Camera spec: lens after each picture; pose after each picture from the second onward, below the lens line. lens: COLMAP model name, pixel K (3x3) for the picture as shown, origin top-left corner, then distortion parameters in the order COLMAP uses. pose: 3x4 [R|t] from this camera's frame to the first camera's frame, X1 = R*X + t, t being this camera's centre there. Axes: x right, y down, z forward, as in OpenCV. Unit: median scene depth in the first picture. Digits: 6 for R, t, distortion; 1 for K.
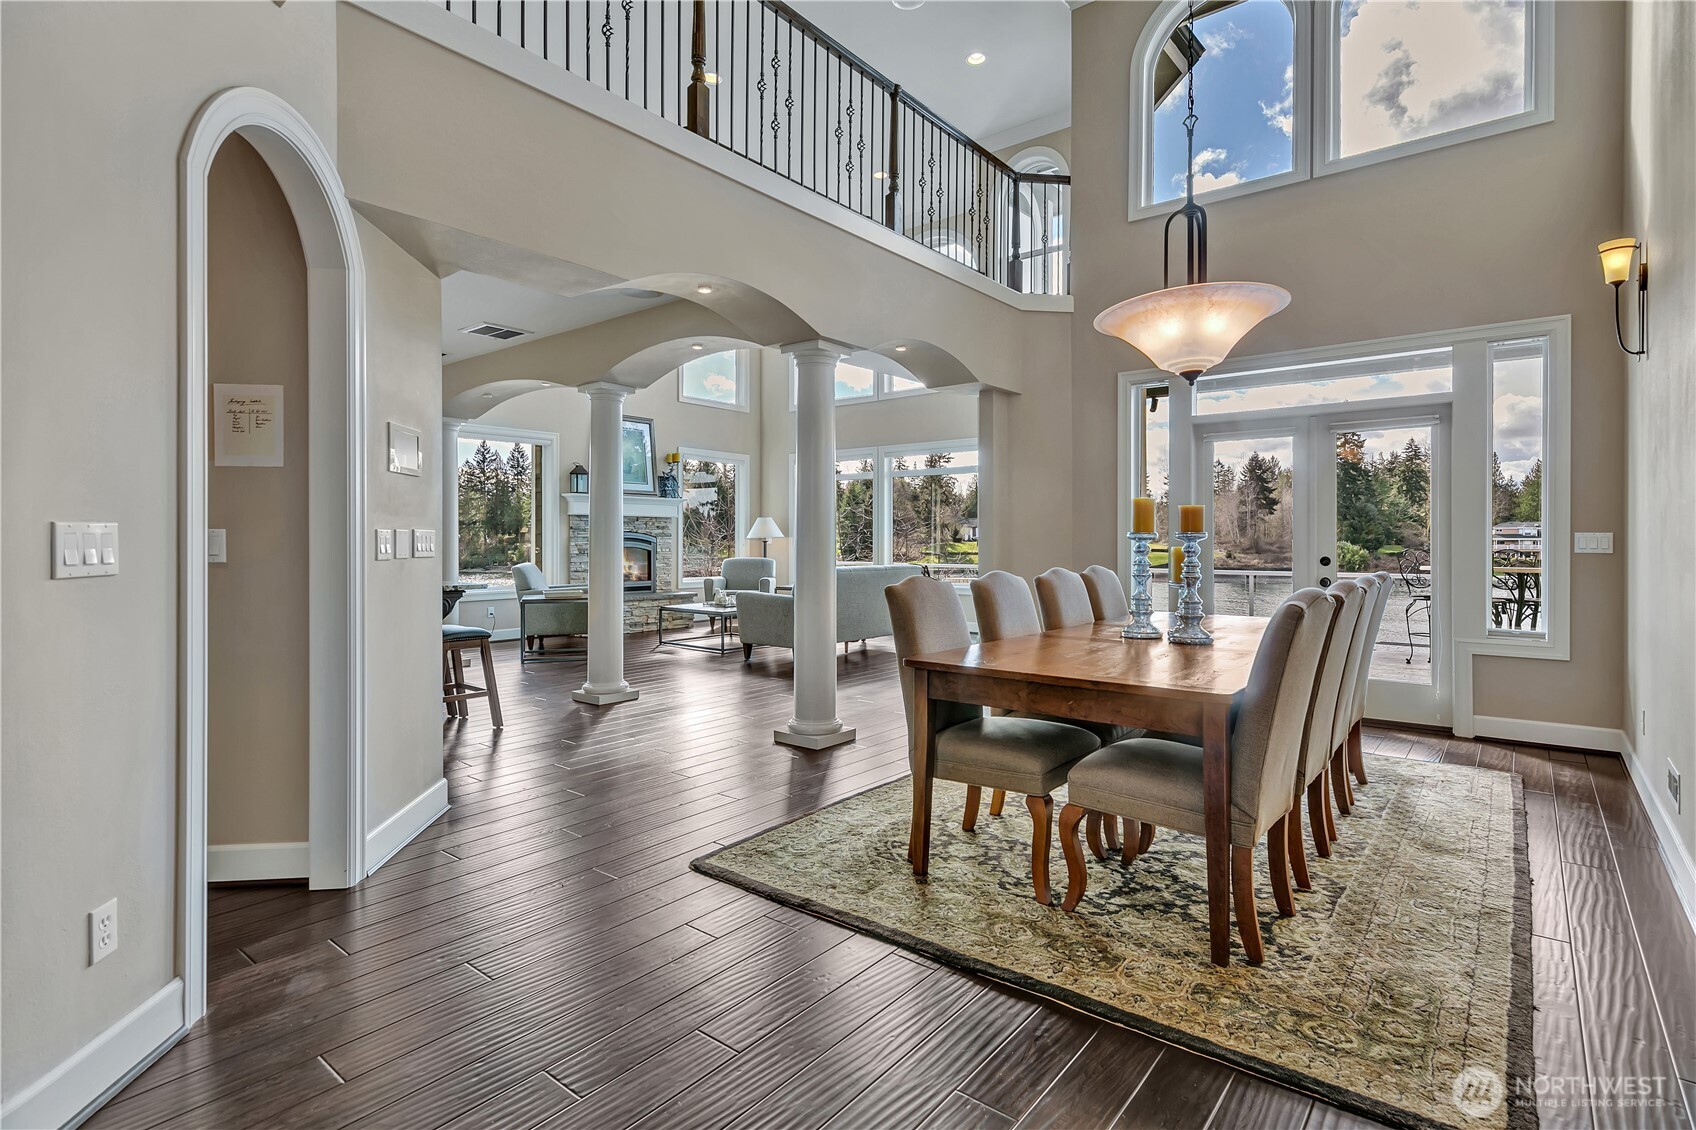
lens RADIAL K [[807.4, 0, 839.8], [0, 807.4, 559.9], [0, 0, 1]] dist [0.004638, -0.001755]
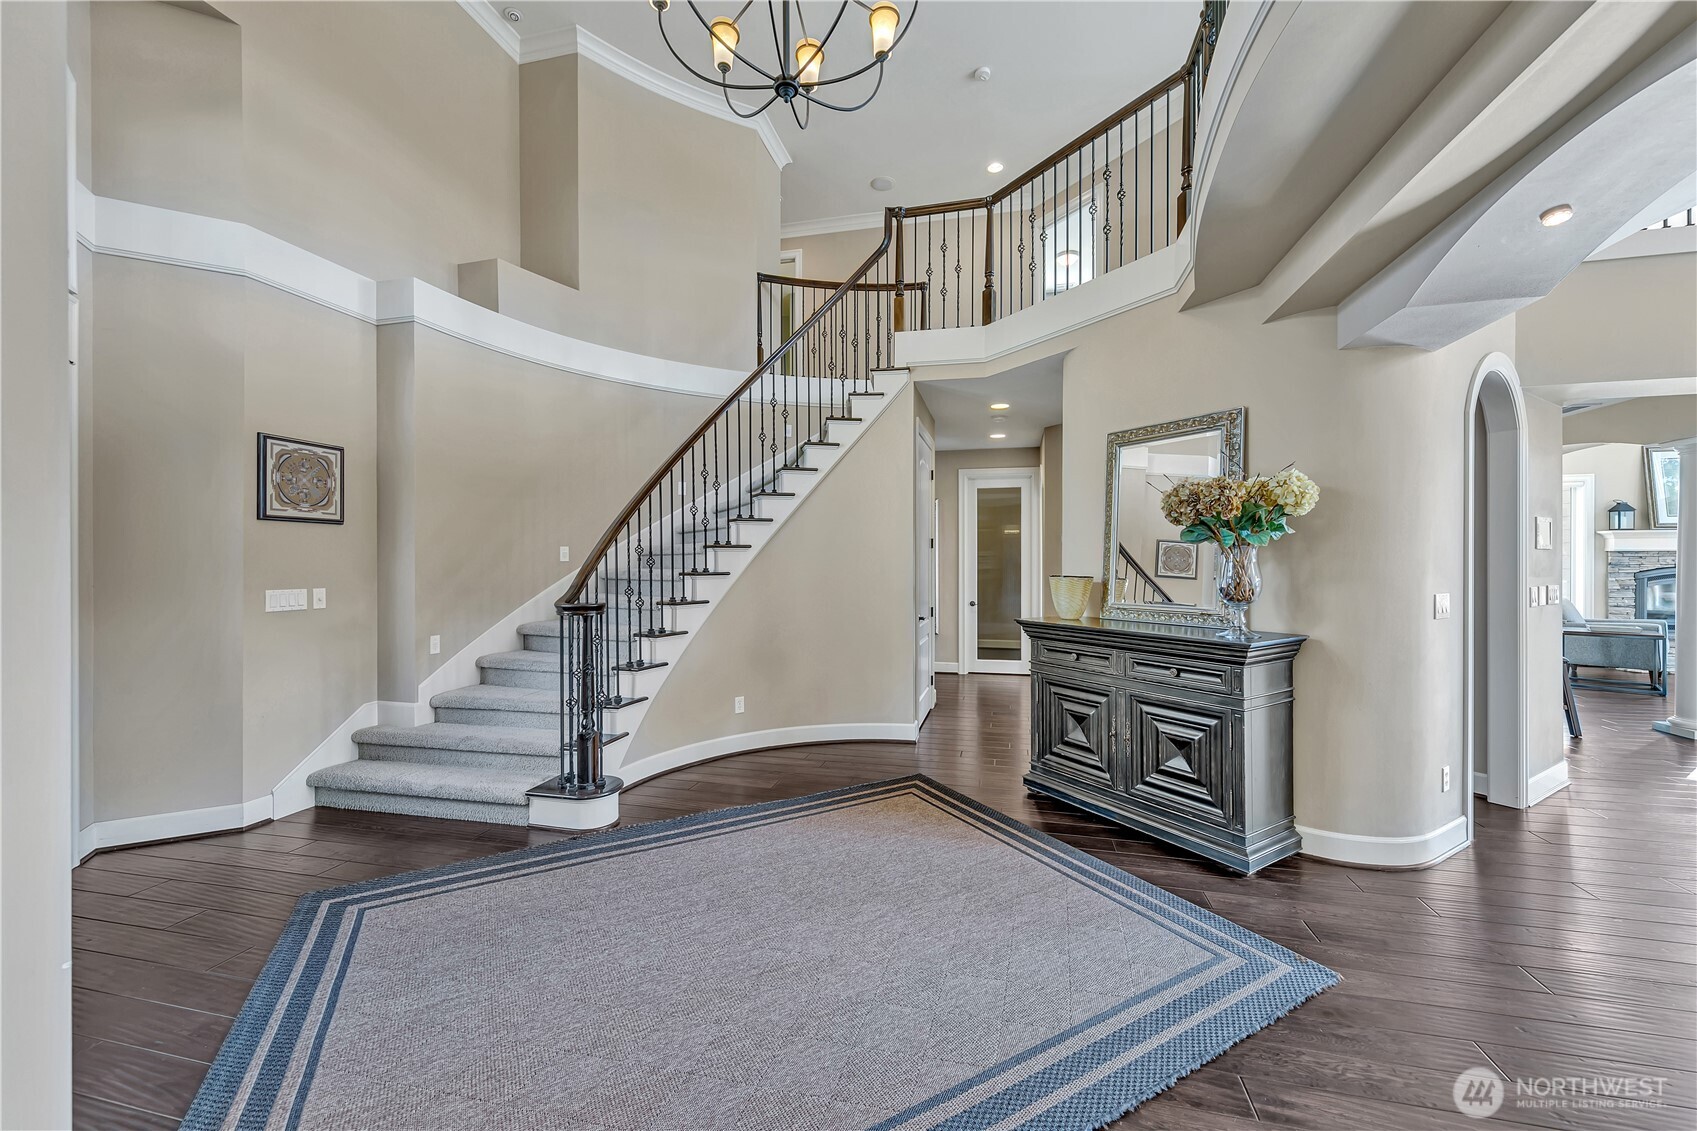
lens RADIAL K [[676.8, 0, 850.9], [0, 676.8, 552.5], [0, 0, 1]] dist [-0.004583, 0.000007]
pose [[0.449177, 0.002630, -0.893439, -0.000621], [-0.027748, 0.999554, -0.011008, -0.015853], [0.893012, 0.029735, 0.449050, -0.225640]]
